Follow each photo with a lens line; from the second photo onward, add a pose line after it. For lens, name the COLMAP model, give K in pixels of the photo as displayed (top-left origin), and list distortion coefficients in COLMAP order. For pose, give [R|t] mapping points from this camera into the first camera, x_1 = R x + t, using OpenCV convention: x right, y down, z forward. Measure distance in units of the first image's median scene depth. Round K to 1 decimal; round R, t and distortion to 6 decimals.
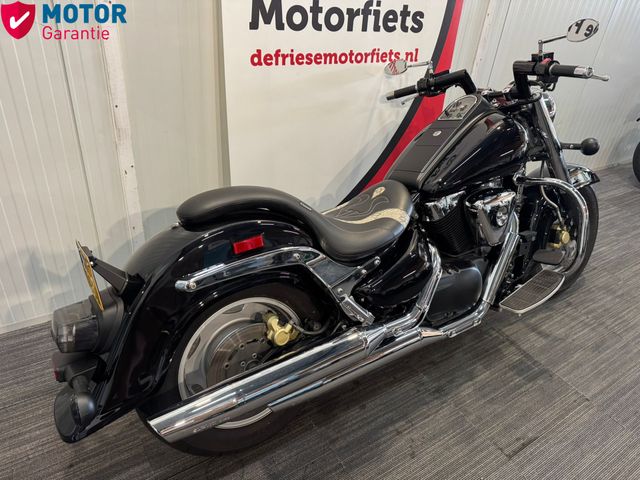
lens RADIAL K [[441.7, 0, 305.5], [0, 441.7, 233.7], [0, 0, 1]] dist [-0.007492, -0.000788]
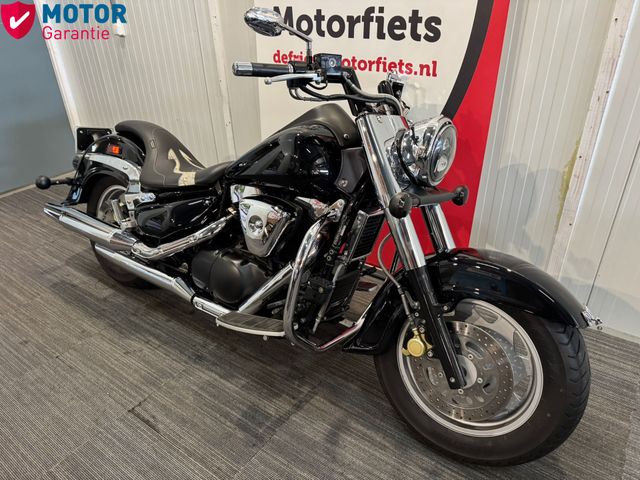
lens RADIAL K [[462.2, 0, 330.9], [0, 462.2, 246.1], [0, 0, 1]] dist [-0.080281, 0.083394]
pose [[0.389307, 0.380961, -0.838635, 1.370029], [-0.419834, 0.883779, 0.206575, -0.277712], [0.819865, 0.271667, 0.504002, 0.672099]]
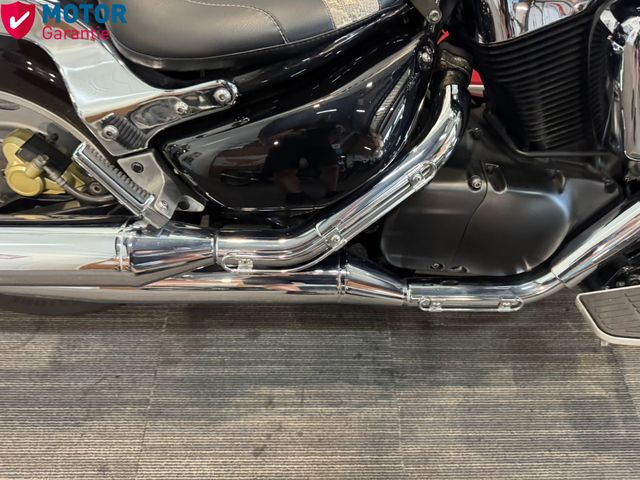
lens RADIAL K [[430.6, 0, 280.4], [0, 430.6, 219.3], [0, 0, 1]] dist [0.028984, -0.039223]
pose [[0.853489, 0.388416, -0.347402, 0.316948], [-0.245625, 0.887810, 0.389180, 0.001065], [0.459591, -0.246831, 0.853141, 0.549636]]
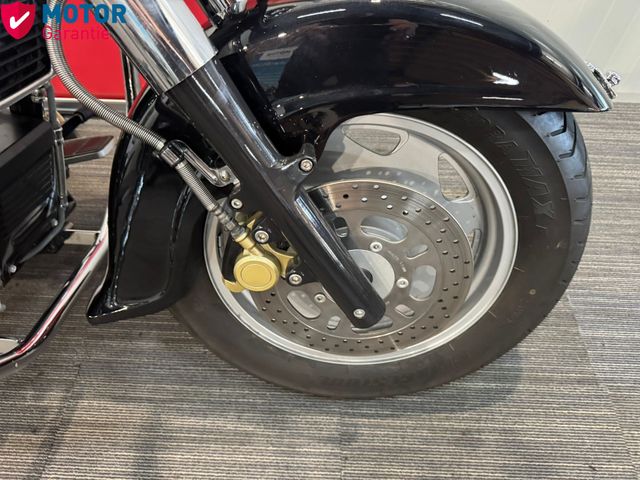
lens RADIAL K [[441.7, 0, 305.5], [0, 441.7, 233.7], [0, 0, 1]] dist [-0.007492, -0.000788]
pose [[0.818754, 0.395660, -0.416046, 0.933241], [-0.236677, 0.892794, 0.383280, -0.162963], [0.523092, -0.215343, 0.824623, 1.042012]]
